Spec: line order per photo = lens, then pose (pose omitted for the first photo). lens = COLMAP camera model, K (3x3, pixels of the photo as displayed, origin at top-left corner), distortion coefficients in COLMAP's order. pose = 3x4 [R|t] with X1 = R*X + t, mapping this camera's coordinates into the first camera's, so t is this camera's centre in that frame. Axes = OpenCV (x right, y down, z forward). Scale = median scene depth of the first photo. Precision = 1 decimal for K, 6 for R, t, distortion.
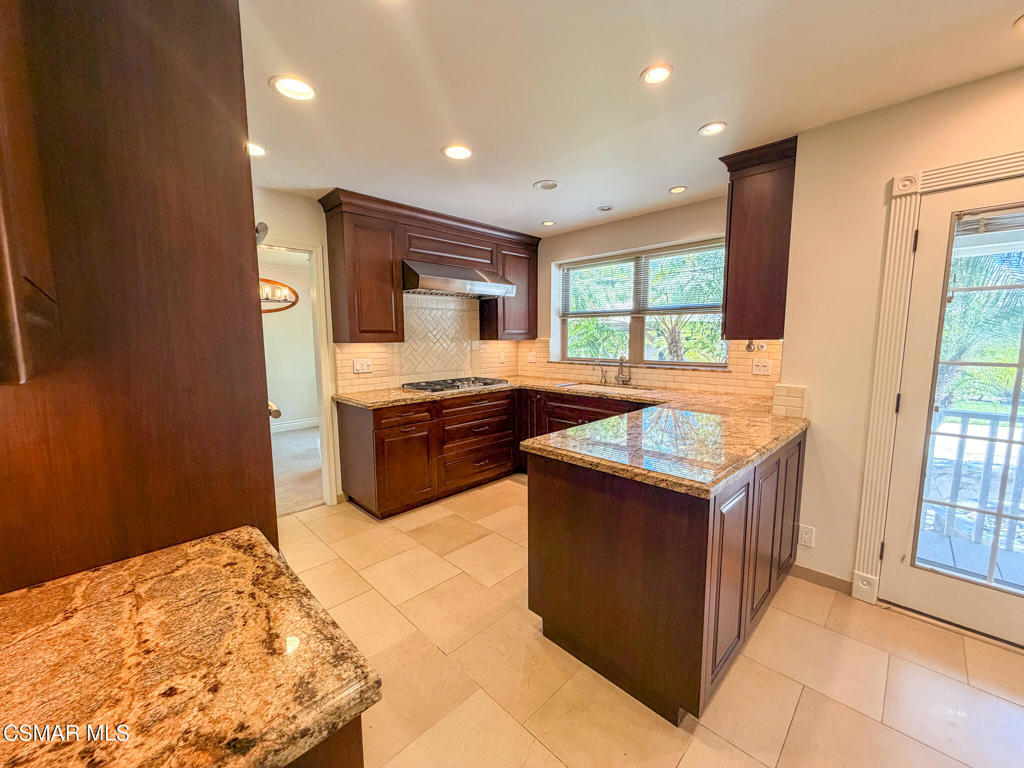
lens RADIAL K [[409.5, 0, 508.1], [0, 409.5, 384.3], [0, 0, 1]] dist [0.001485, 0.000088]
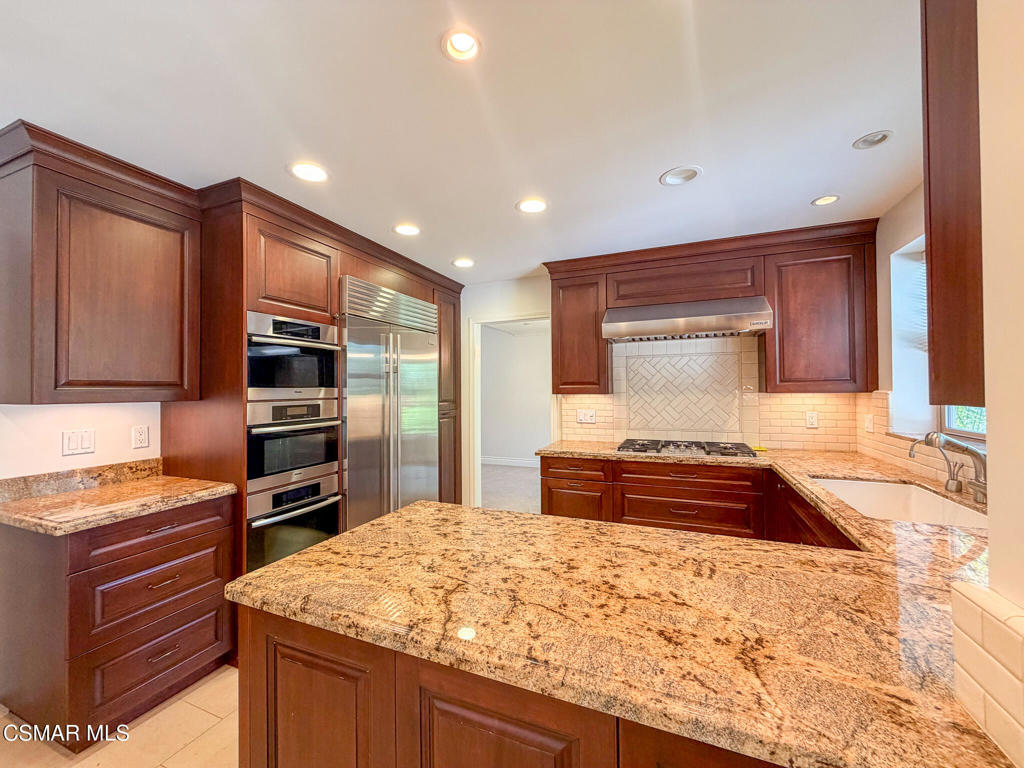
lens RADIAL K [[409.5, 0, 508.1], [0, 409.5, 384.3], [0, 0, 1]] dist [0.001485, 0.000088]
pose [[0.383665, -0.007871, -0.923439, 0.646700], [-0.101816, 0.993507, -0.050770, -0.065060], [0.917842, 0.113499, 0.380372, 0.510554]]
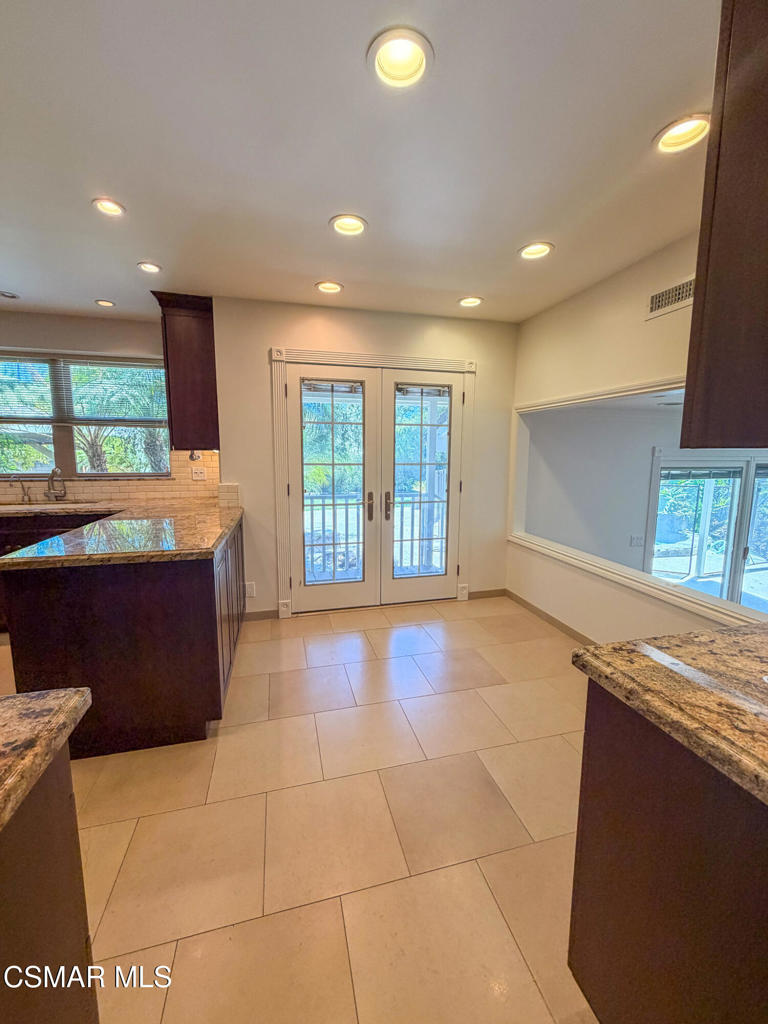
lens RADIAL K [[409.5, 0, 383.0], [0, 409.5, 506.9], [0, 0, 1]] dist [0.001485, 0.000088]
pose [[0.502867, -0.104200, 0.858060, -0.193475], [0.092792, 0.993478, 0.066263, 0.030515], [-0.859369, 0.046300, 0.509256, -0.107966]]
